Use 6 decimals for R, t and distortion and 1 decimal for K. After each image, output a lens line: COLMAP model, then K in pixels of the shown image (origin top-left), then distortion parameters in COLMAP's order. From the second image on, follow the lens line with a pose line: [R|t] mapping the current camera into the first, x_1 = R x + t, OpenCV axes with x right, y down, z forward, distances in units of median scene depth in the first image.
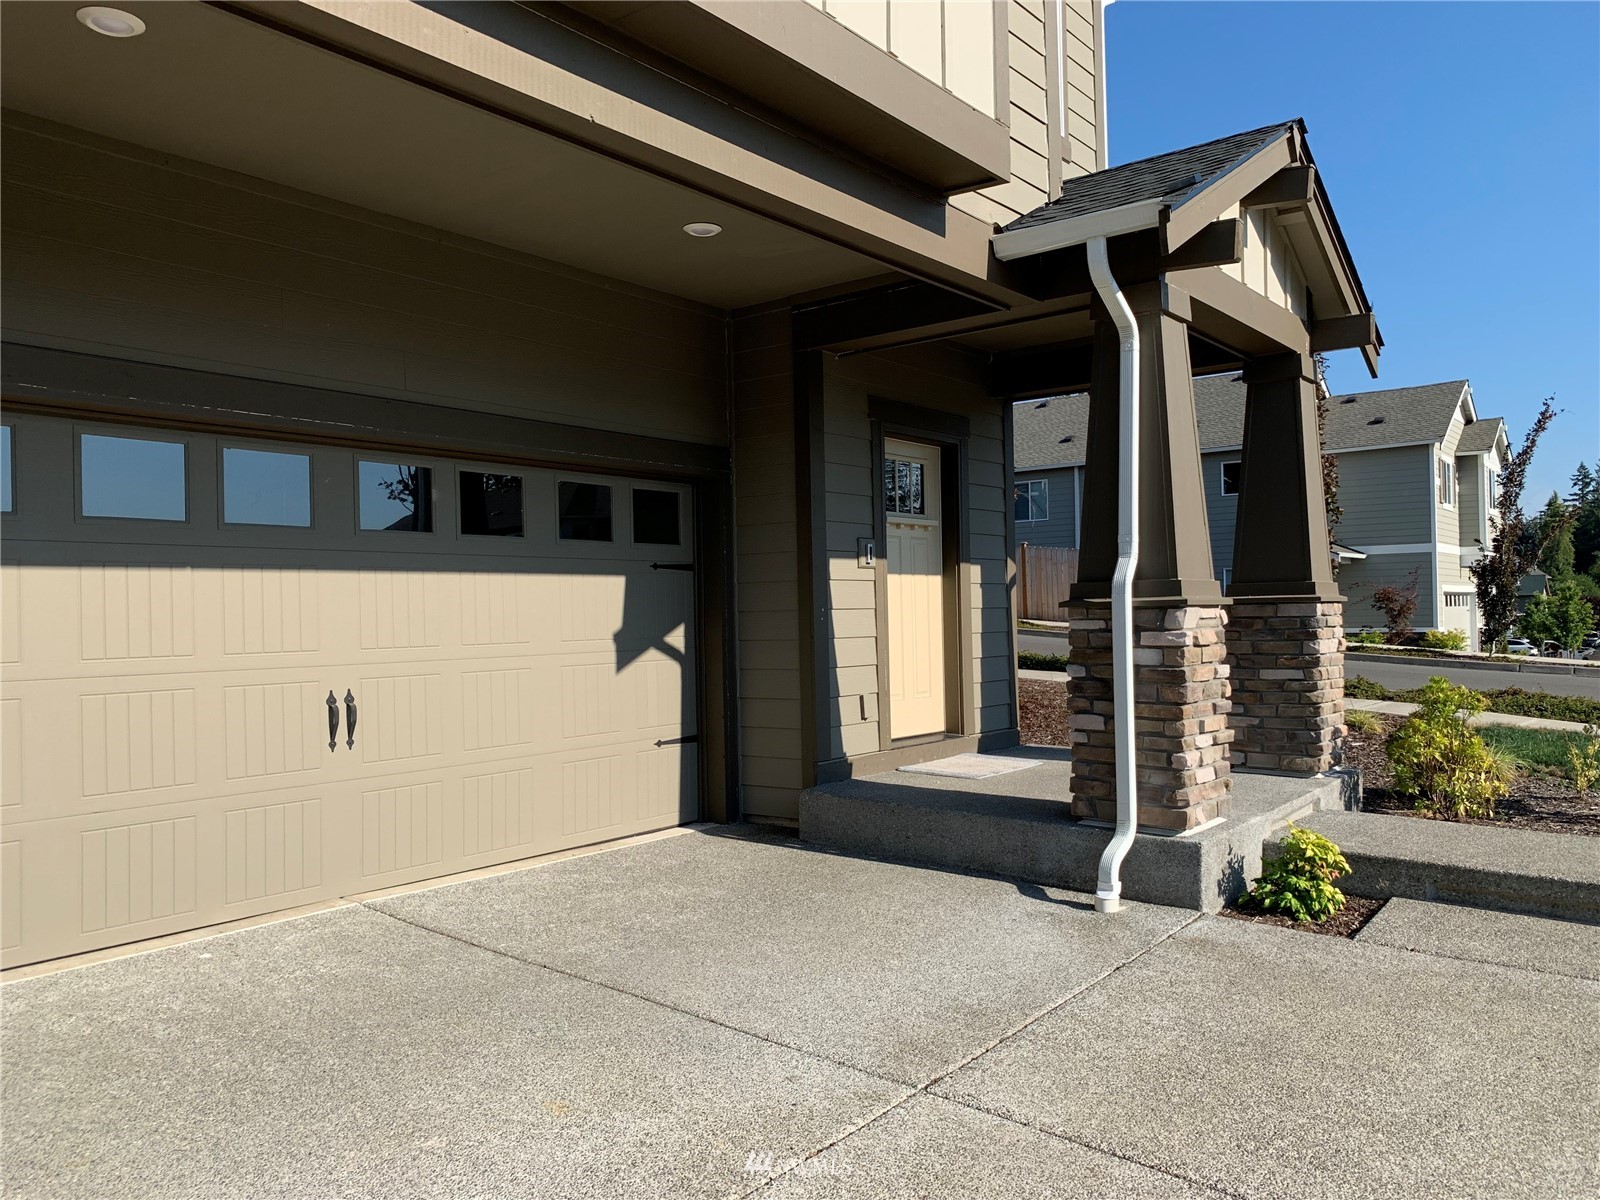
lens RADIAL K [[1224.3, 0, 800.0], [0, 1224.3, 600.0], [0, 0, 1]] dist [0.018751, -0.005414]
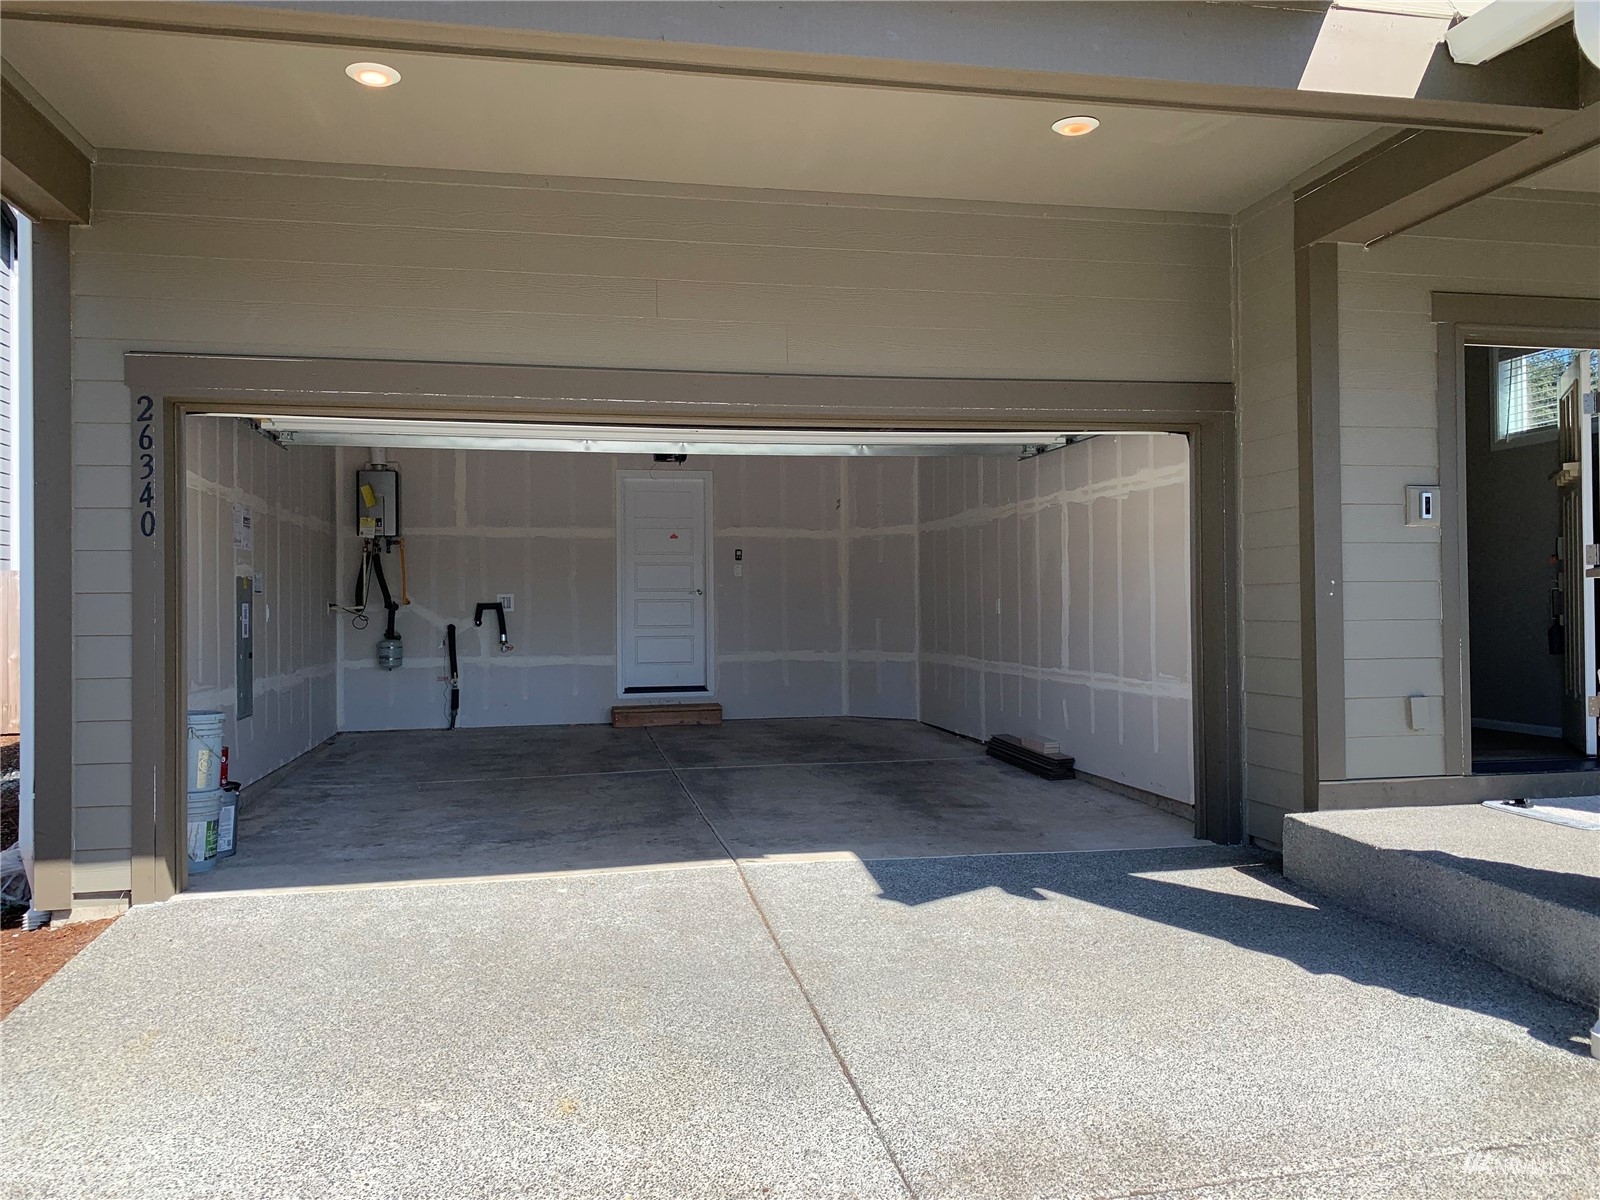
lens RADIAL K [[1245.4, 0, 799.7], [0, 1245.4, 562.6], [0, 0, 1]] dist [0.019744, -0.010964]
pose [[0.769323, -0.007299, -0.638819, 0.375600], [-0.001910, 0.999904, -0.013725, 0.011606], [0.638858, 0.011779, 0.769235, 0.266967]]
